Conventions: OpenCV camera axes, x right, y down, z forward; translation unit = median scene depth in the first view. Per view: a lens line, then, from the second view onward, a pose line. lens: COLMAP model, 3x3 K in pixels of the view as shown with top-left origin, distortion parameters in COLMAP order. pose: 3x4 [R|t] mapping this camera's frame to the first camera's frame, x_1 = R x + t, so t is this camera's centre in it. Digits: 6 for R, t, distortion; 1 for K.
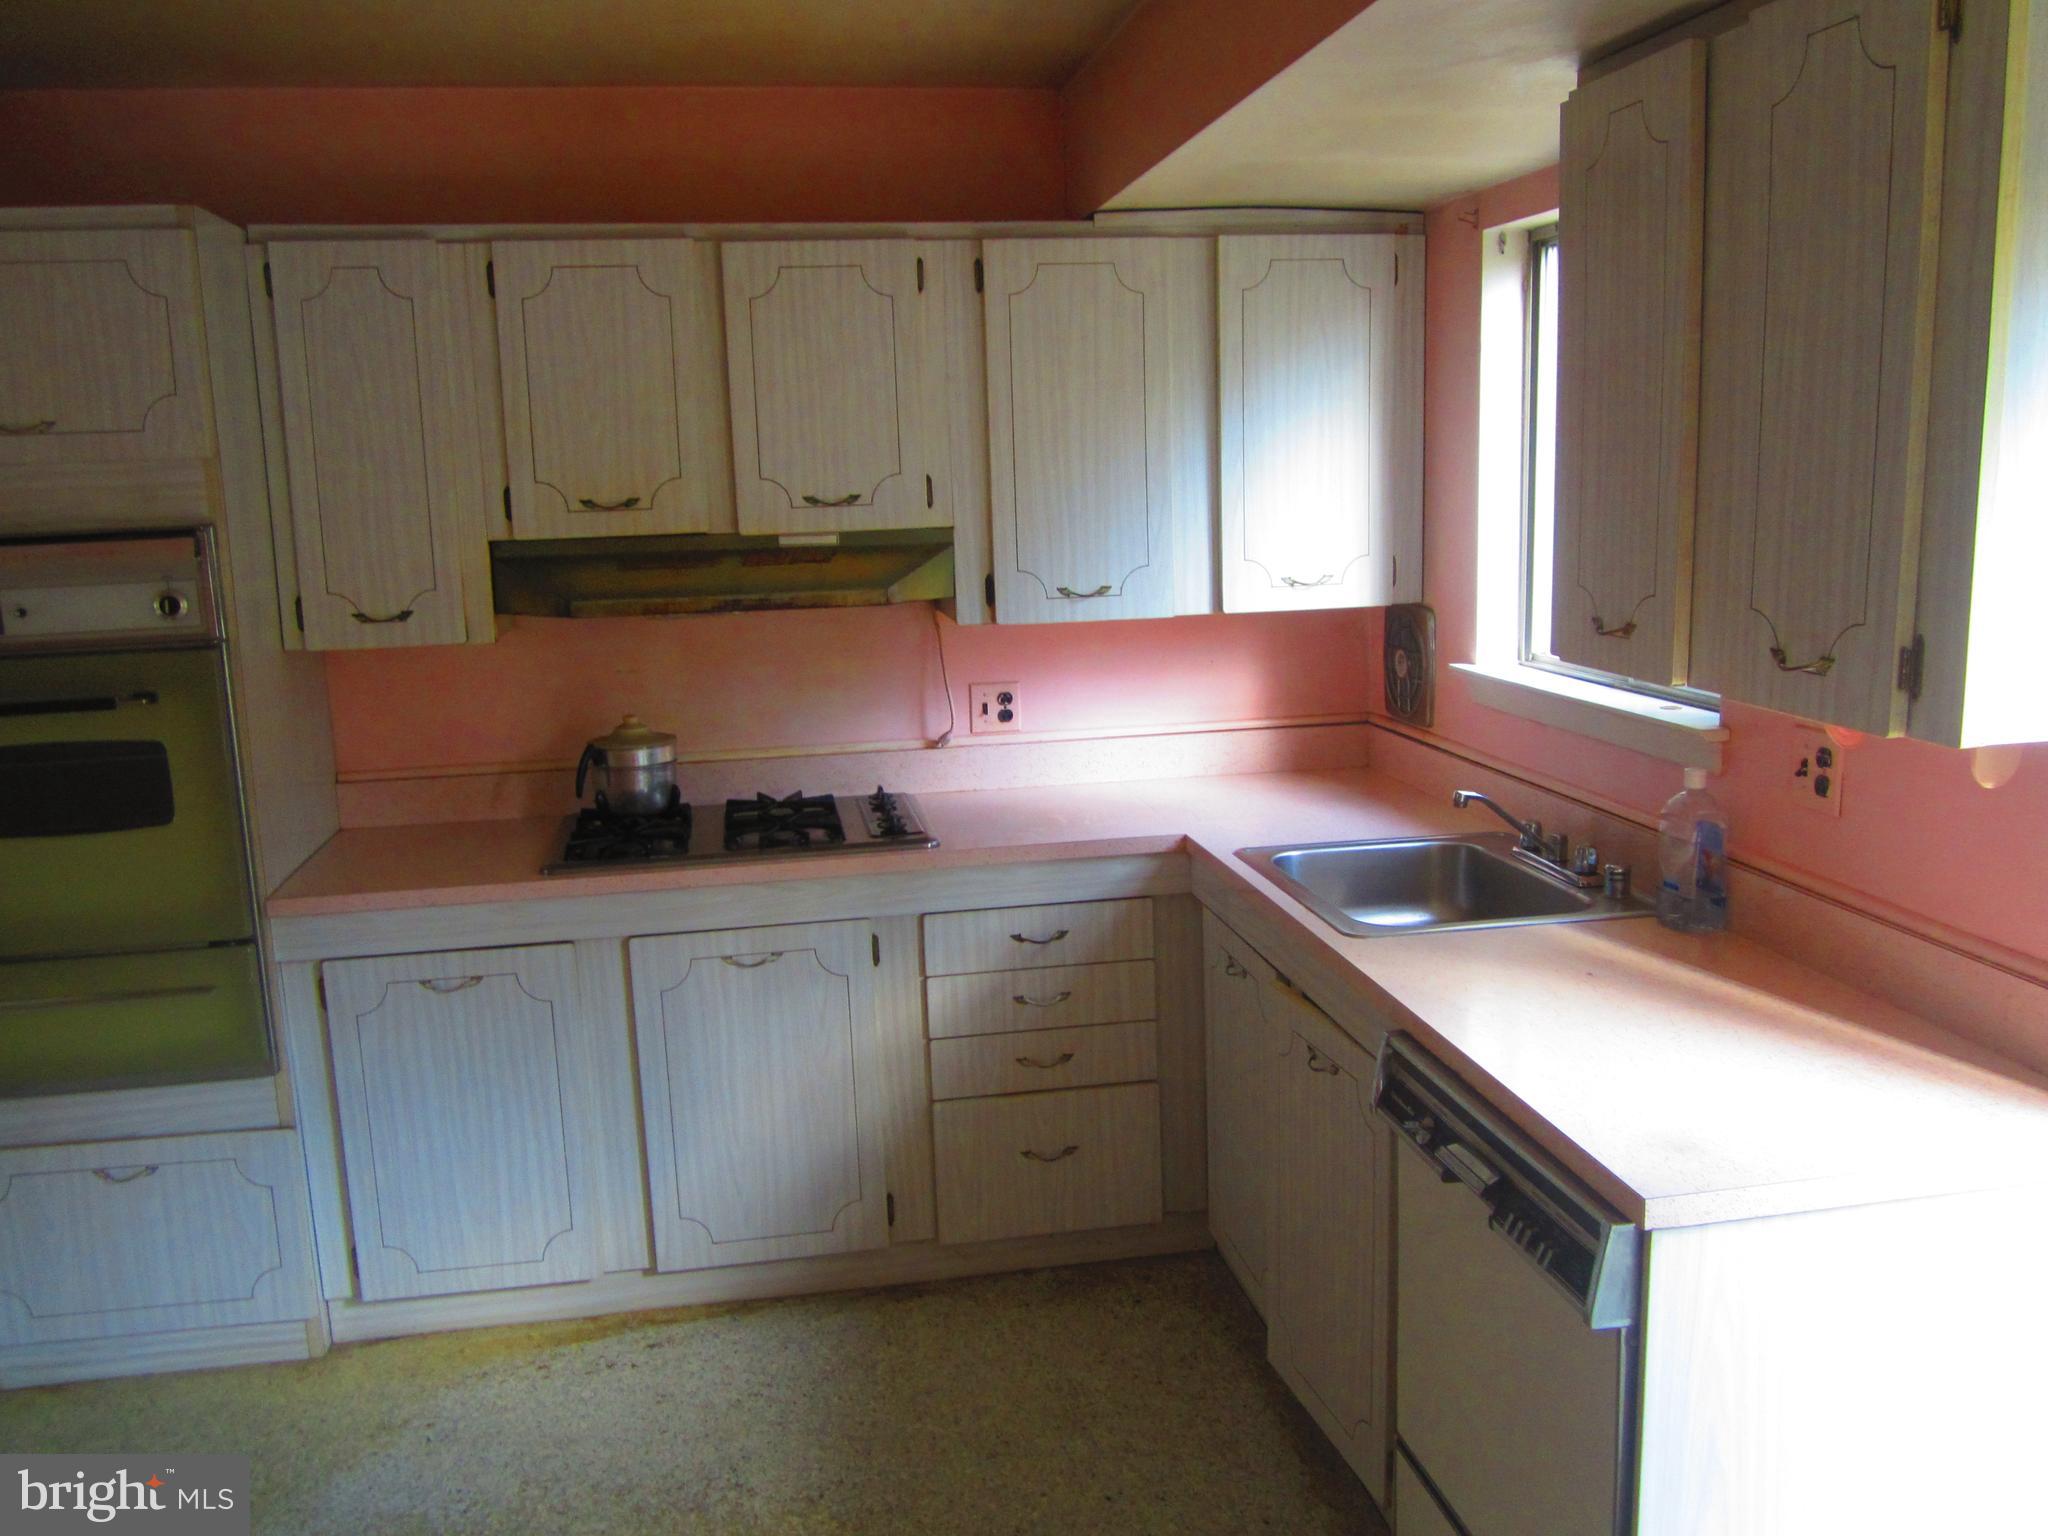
lens RADIAL K [[1716.7, 0, 1024.0], [0, 1716.7, 768.0], [0, 0, 1]] dist [-0.030080, 0.005524]
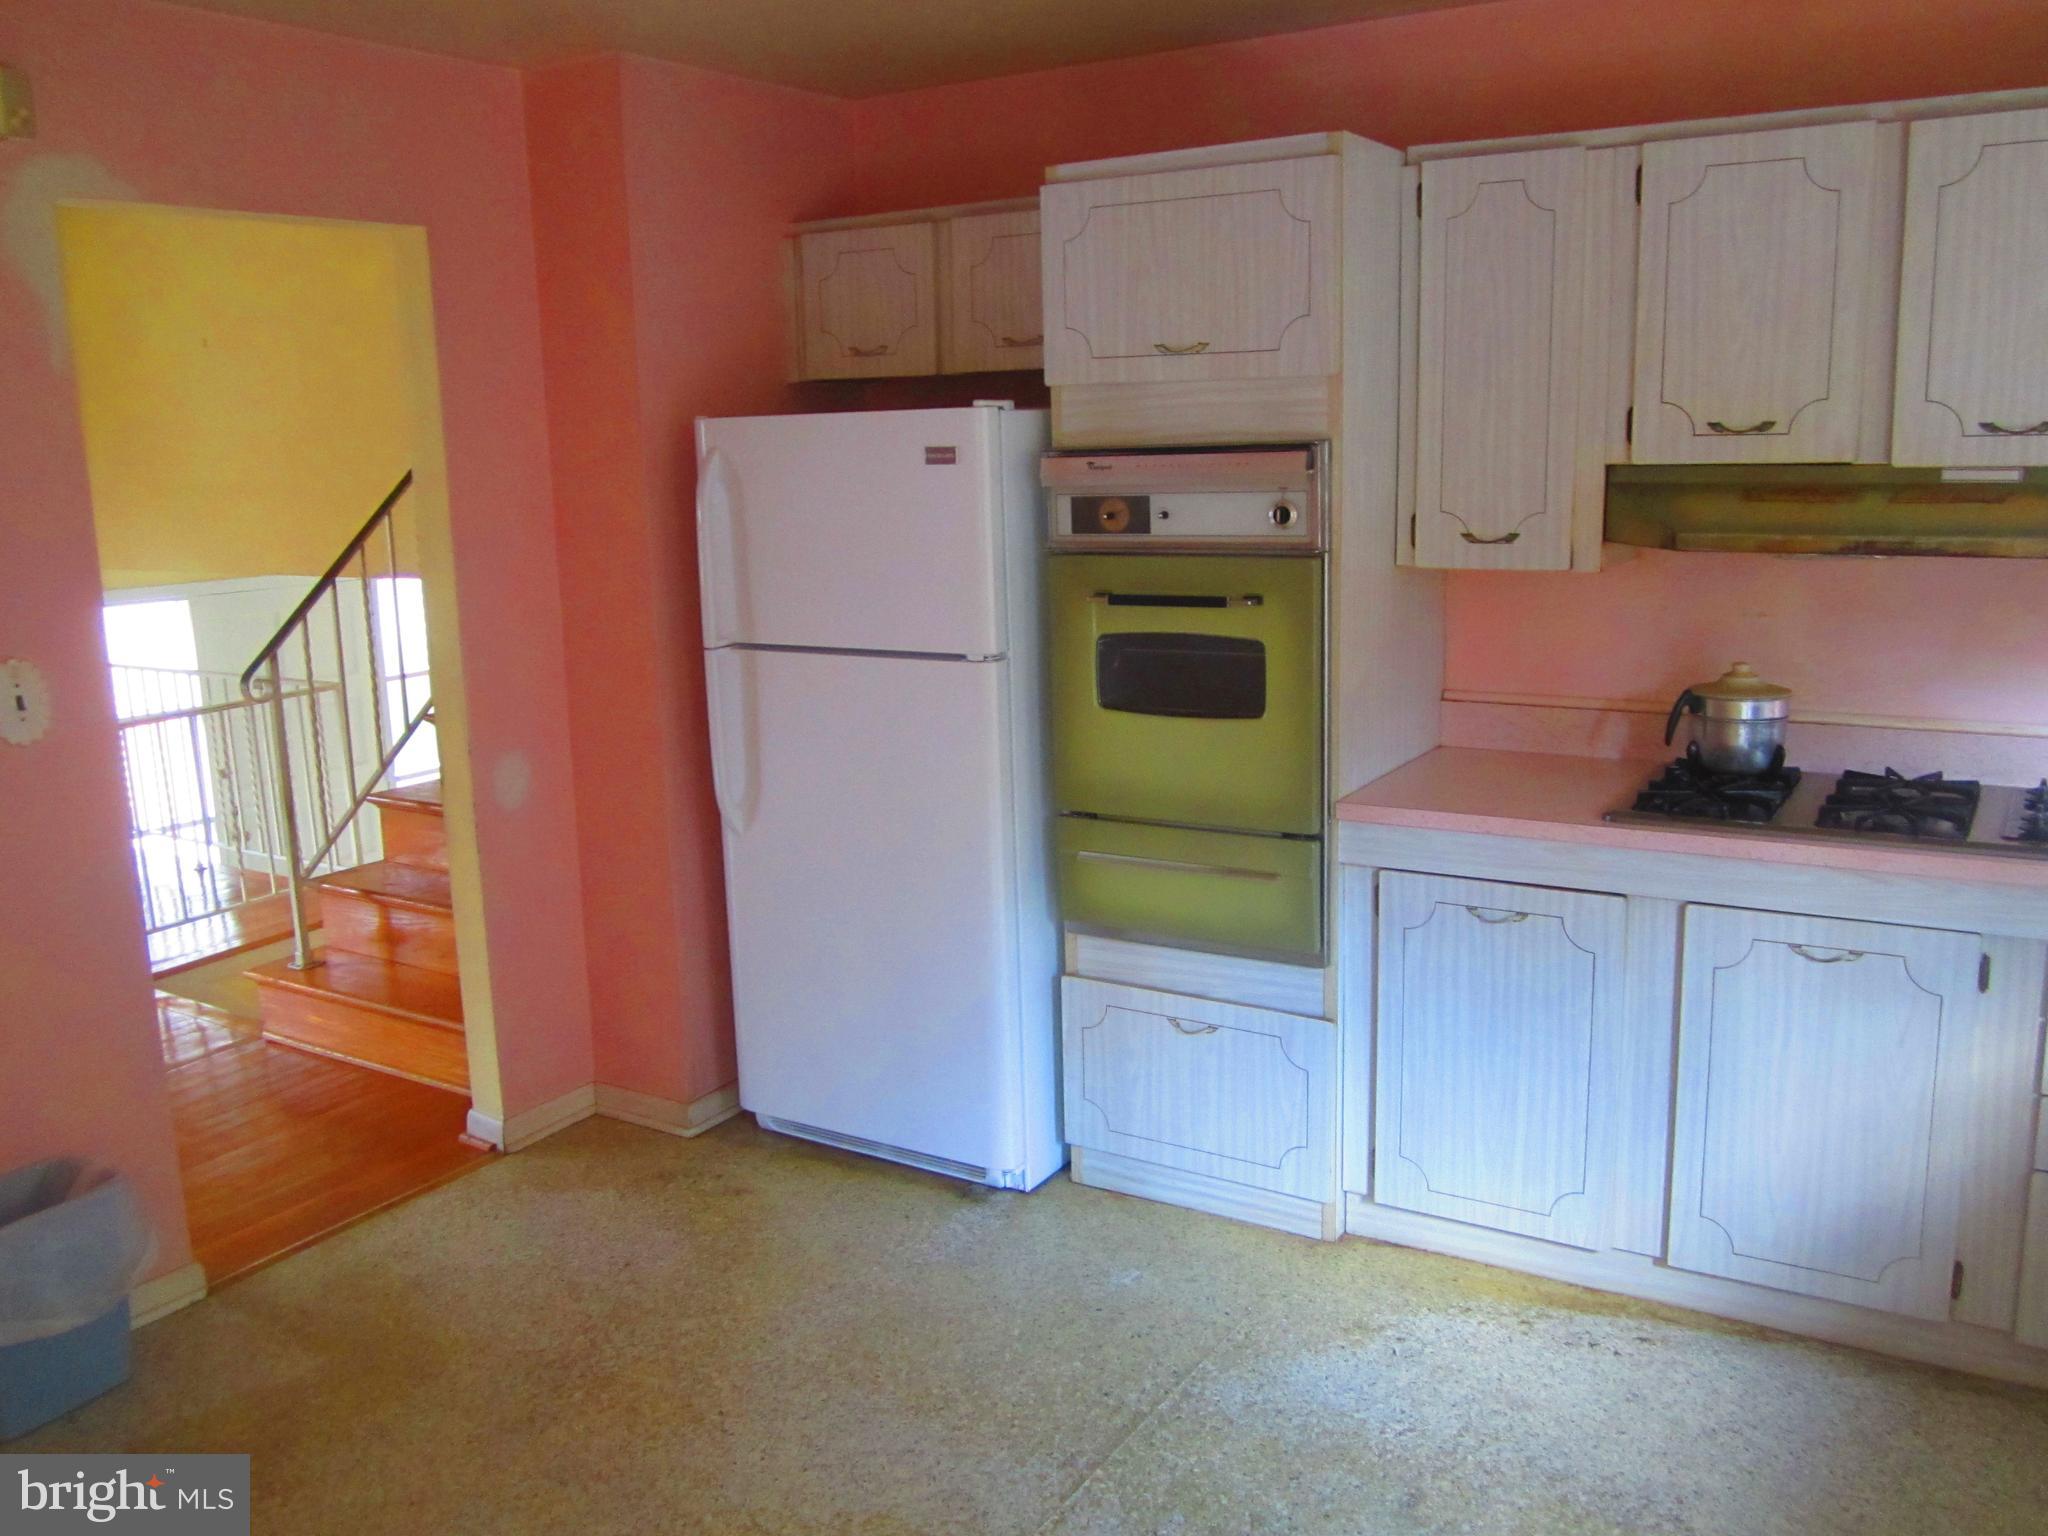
lens RADIAL K [[1716.7, 0, 1024.0], [0, 1716.7, 768.0], [0, 0, 1]] dist [-0.030080, 0.005524]
pose [[0.752690, 0.138818, -0.643574, 0.080798], [-0.112280, 0.990264, 0.082282, -0.007882], [0.648731, 0.010328, 0.760948, 0.071718]]
